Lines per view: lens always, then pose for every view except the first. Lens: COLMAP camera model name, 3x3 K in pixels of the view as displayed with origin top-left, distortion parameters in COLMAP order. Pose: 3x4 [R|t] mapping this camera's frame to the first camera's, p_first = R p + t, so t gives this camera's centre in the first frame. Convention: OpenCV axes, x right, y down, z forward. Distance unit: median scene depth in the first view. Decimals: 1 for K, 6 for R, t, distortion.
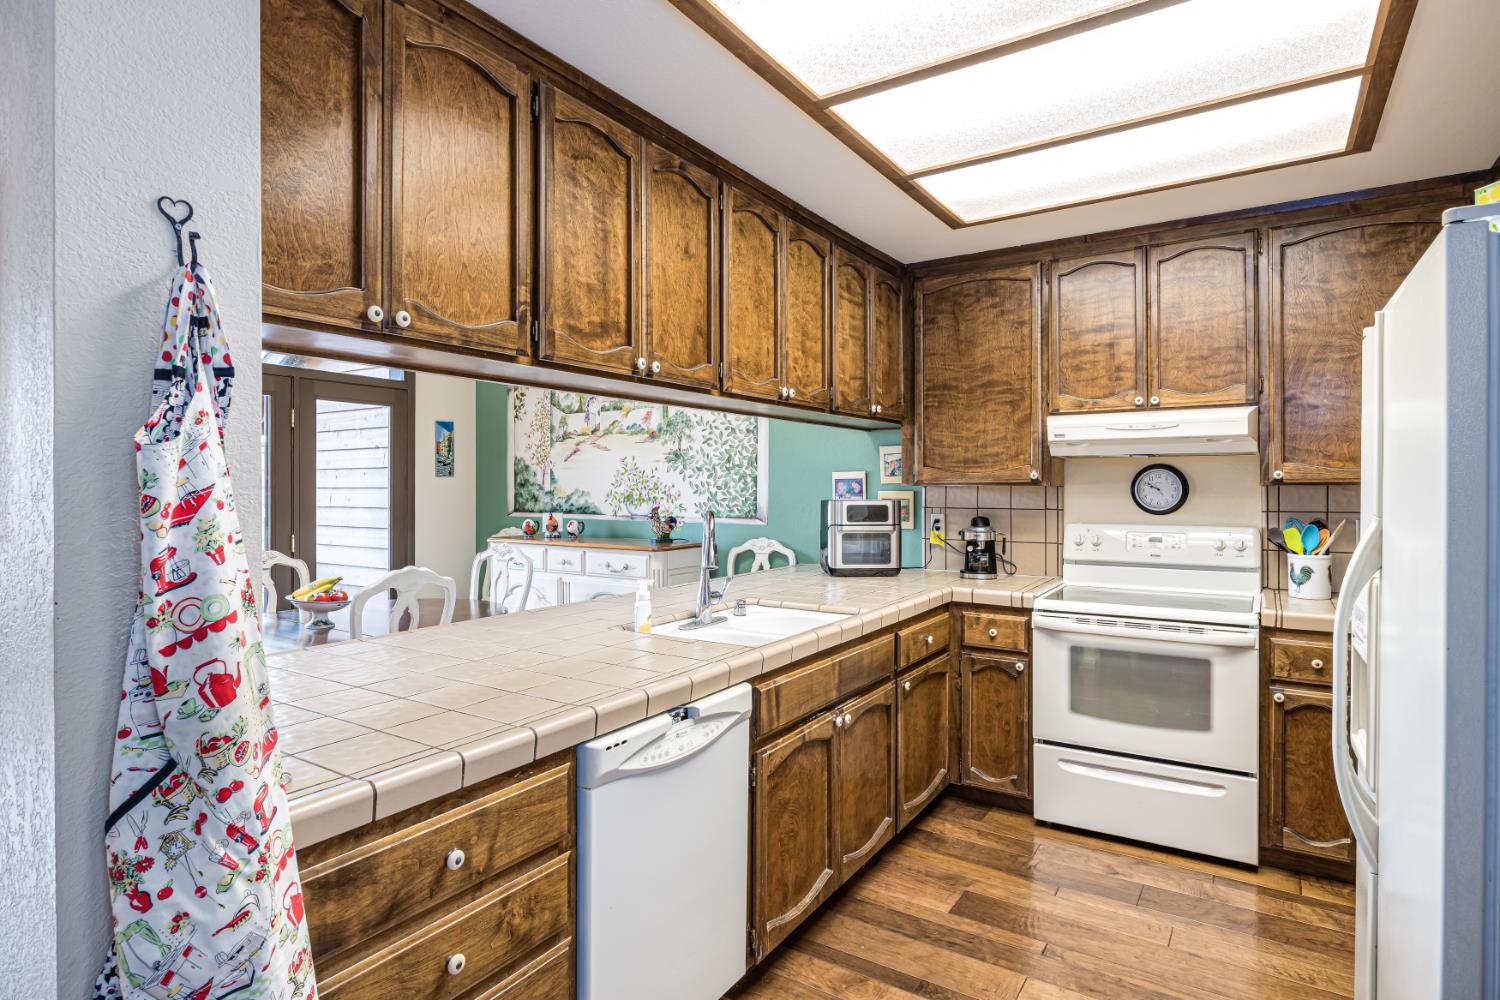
lens RADIAL K [[810.1, 0, 734.6], [0, 810.1, 489.6], [0, 0, 1]] dist [-0.011381, -0.000479]
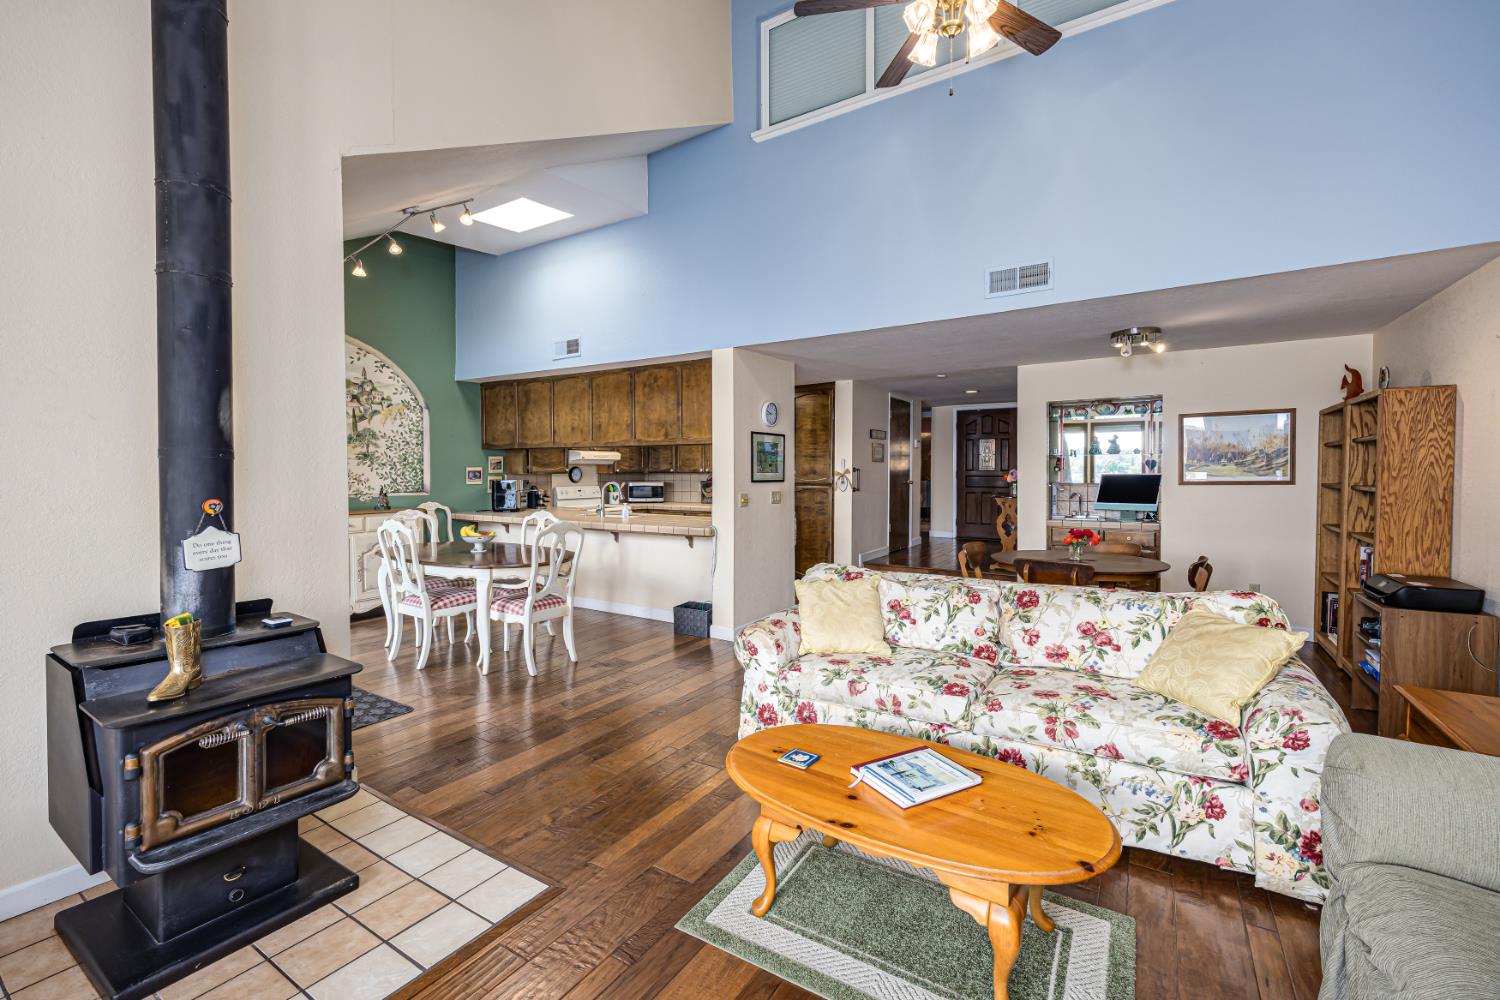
lens RADIAL K [[647.9, 0, 789.6], [0, 647.9, 490.1], [0, 0, 1]] dist [0.007687, 0.000206]
pose [[-0.064346, -0.029861, 0.997481, -1.469776], [0.004835, 0.999531, 0.030234, -0.009046], [-0.997916, 0.006768, -0.064171, 0.259267]]
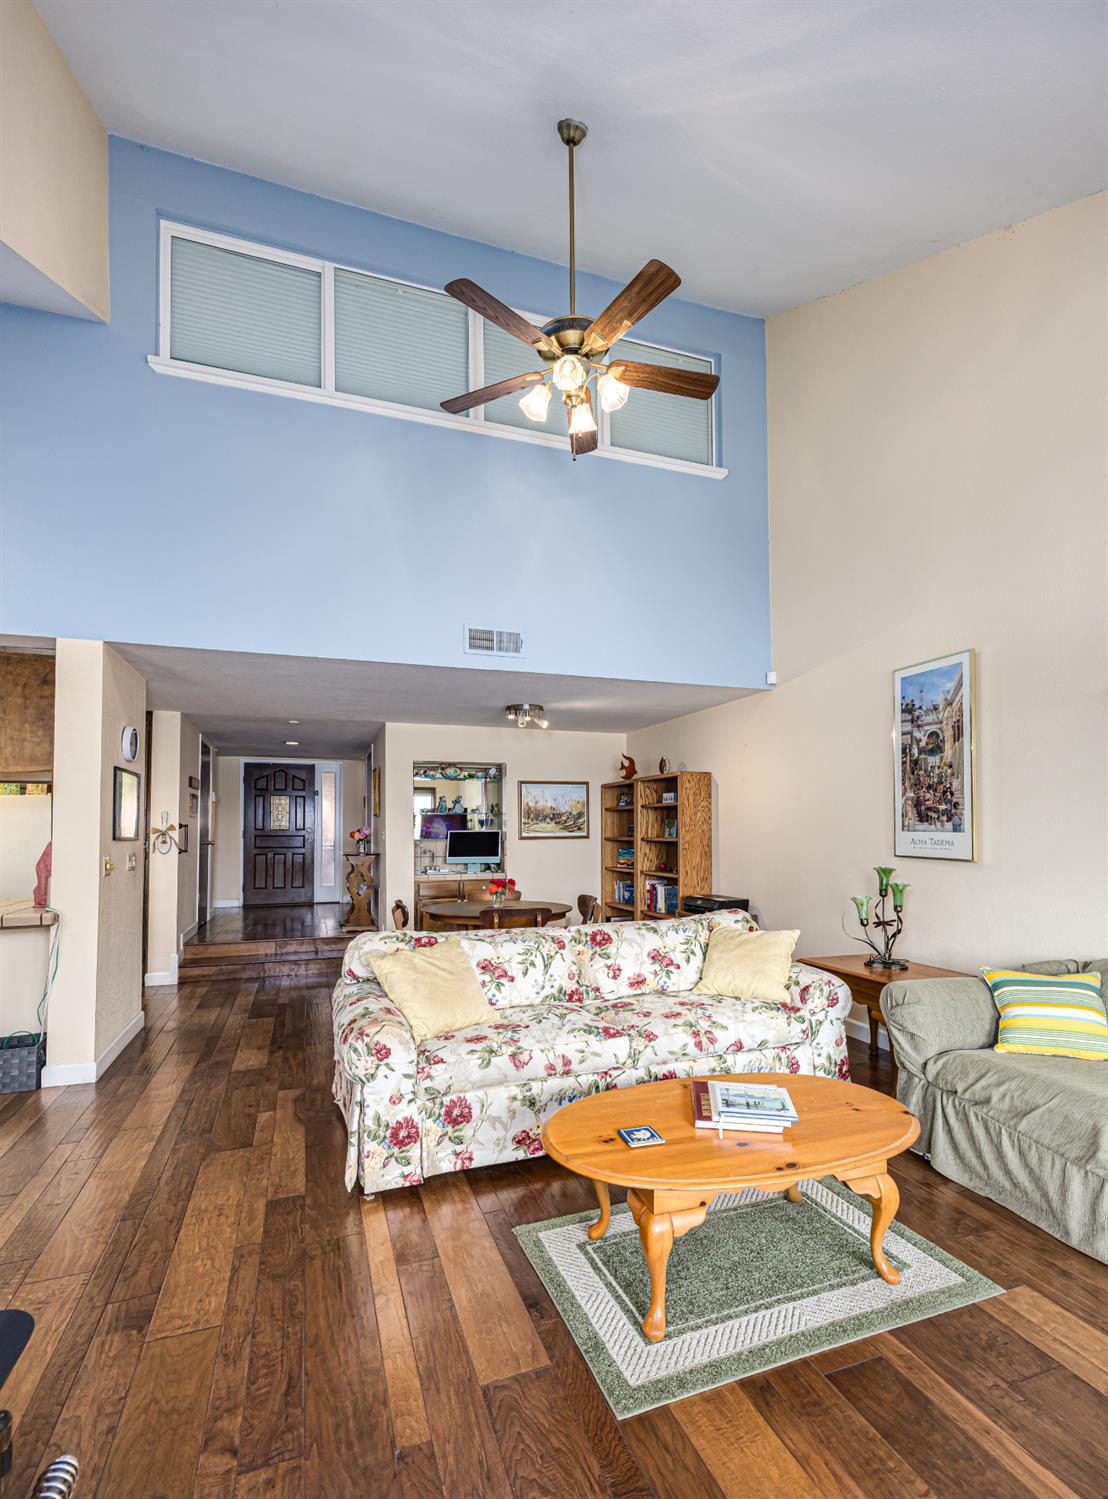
lens RADIAL K [[648.3, 0, 554.7], [0, 648.3, 814.8], [0, 0, 1]] dist [0.010668, -0.000929]
pose [[-0.811098, 0.019304, 0.584592, -1.212505], [0.004916, 0.999645, -0.026188, 0.004635], [-0.584889, -0.018367, -0.810905, 0.592032]]
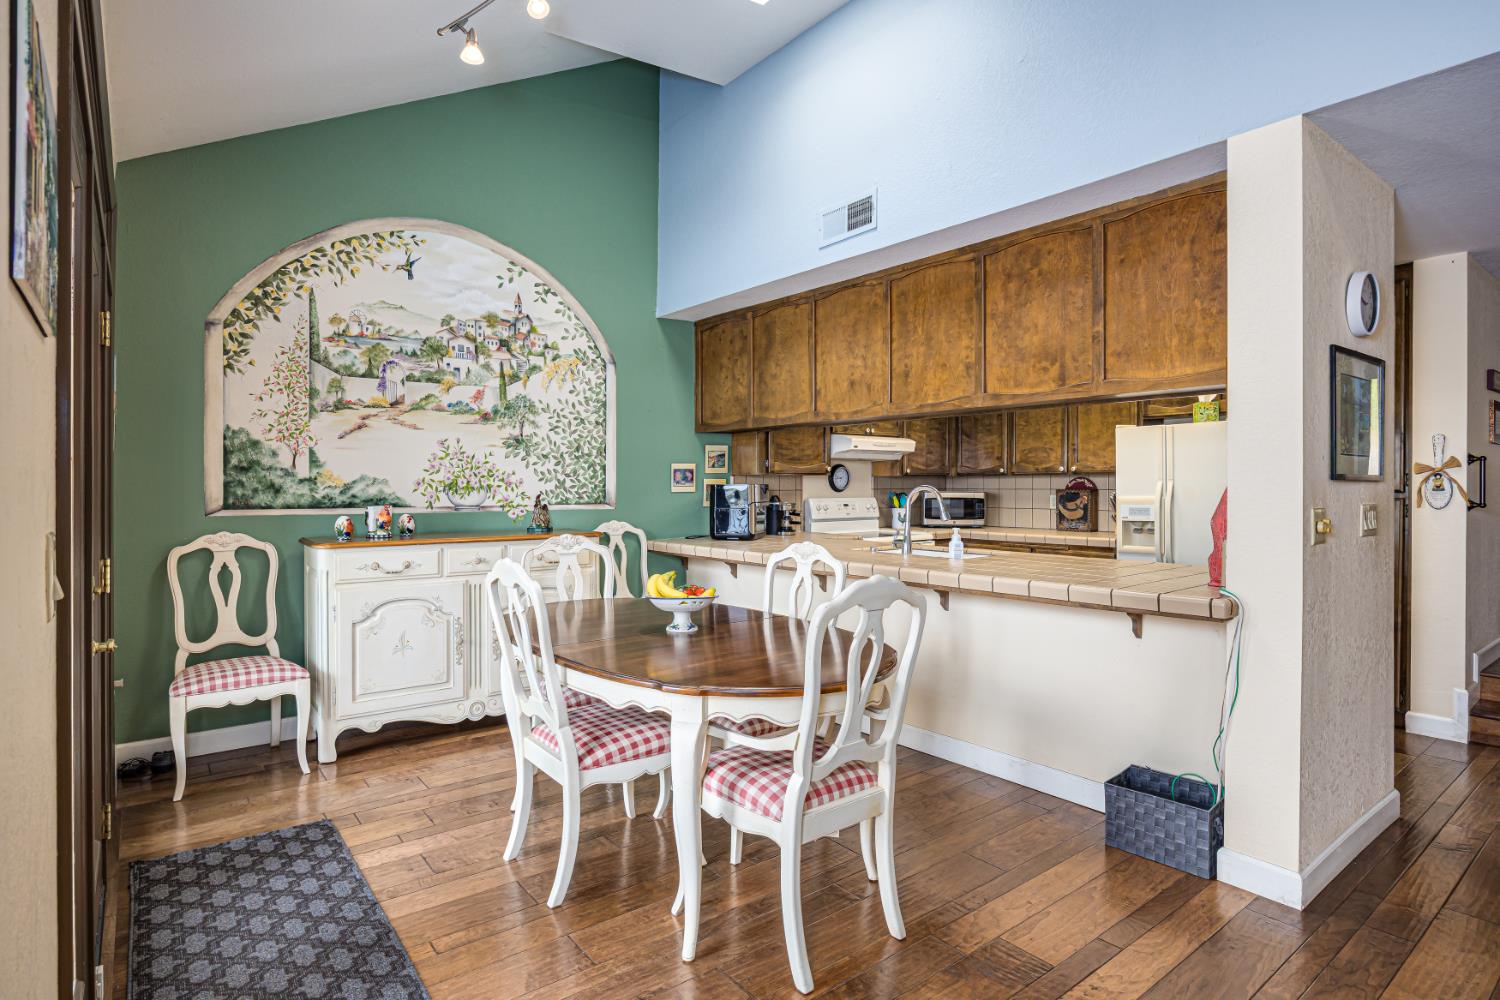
lens RADIAL K [[810.1, 0, 763.4], [0, 810.1, 491.9], [0, 0, 1]] dist [-0.011381, -0.000479]
pose [[0.296366, -0.005566, 0.955058, -0.935058], [0.006514, 0.999972, 0.003806, 0.016591], [-0.955052, 0.005093, 0.296394, 0.463311]]
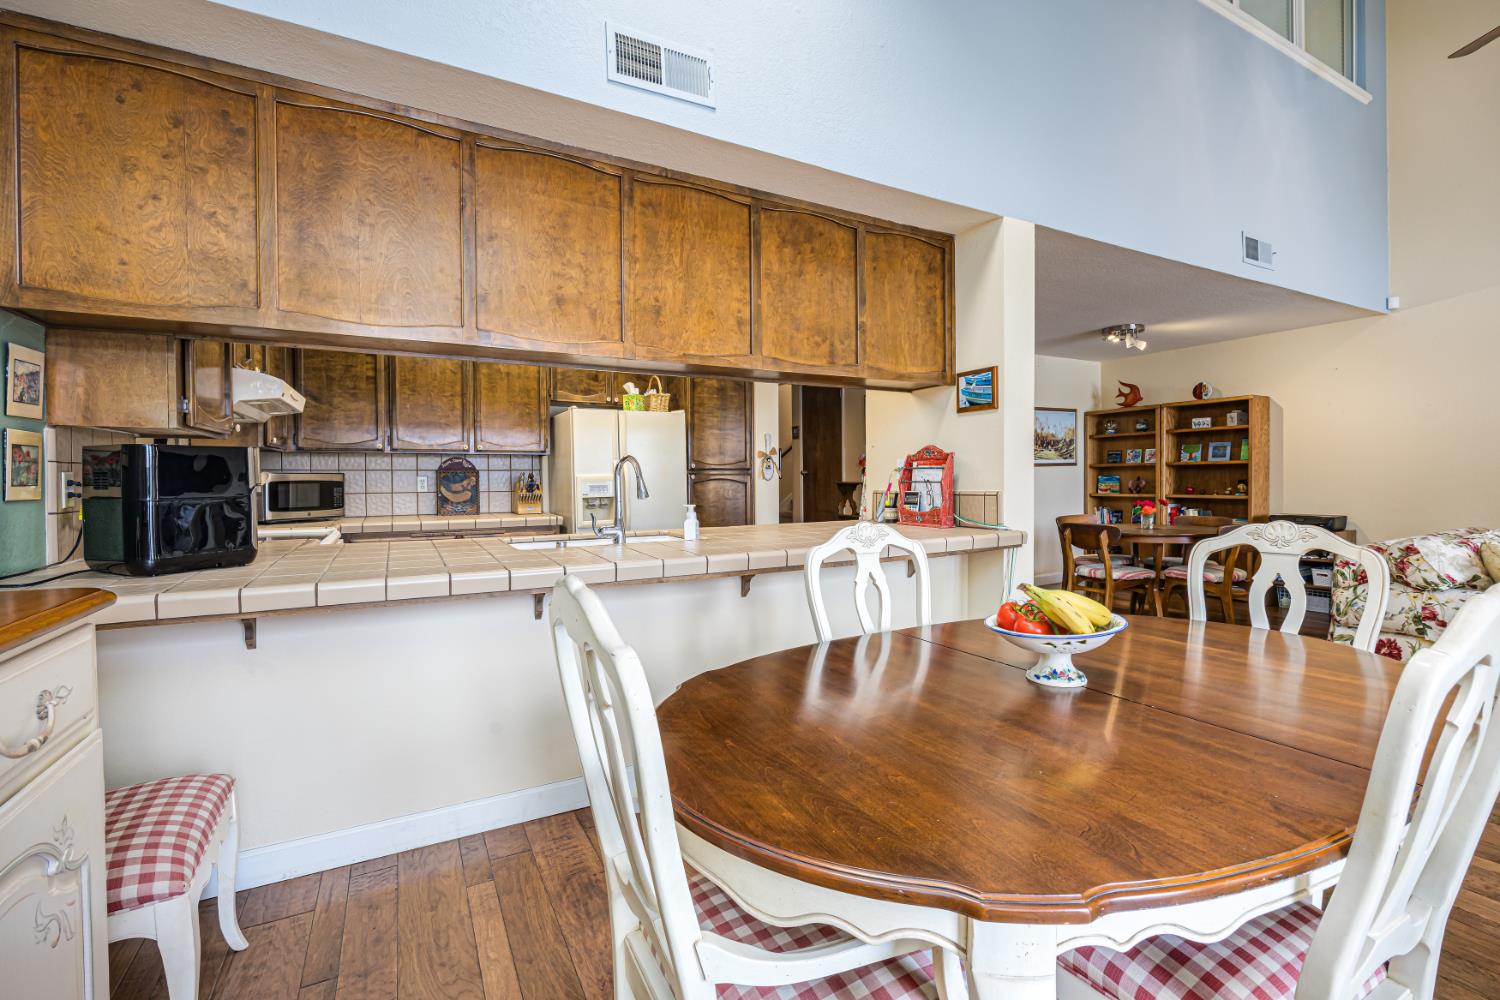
lens RADIAL K [[636.7, 0, 745.0], [0, 636.7, 487.3], [0, 0, 1]] dist [-0.008858, 0.000311]
pose [[-0.884919, 0.001959, 0.465741, -0.373639], [0.012815, 0.999715, 0.020144, 0.033041], [-0.465568, 0.023795, -0.884692, 1.012777]]
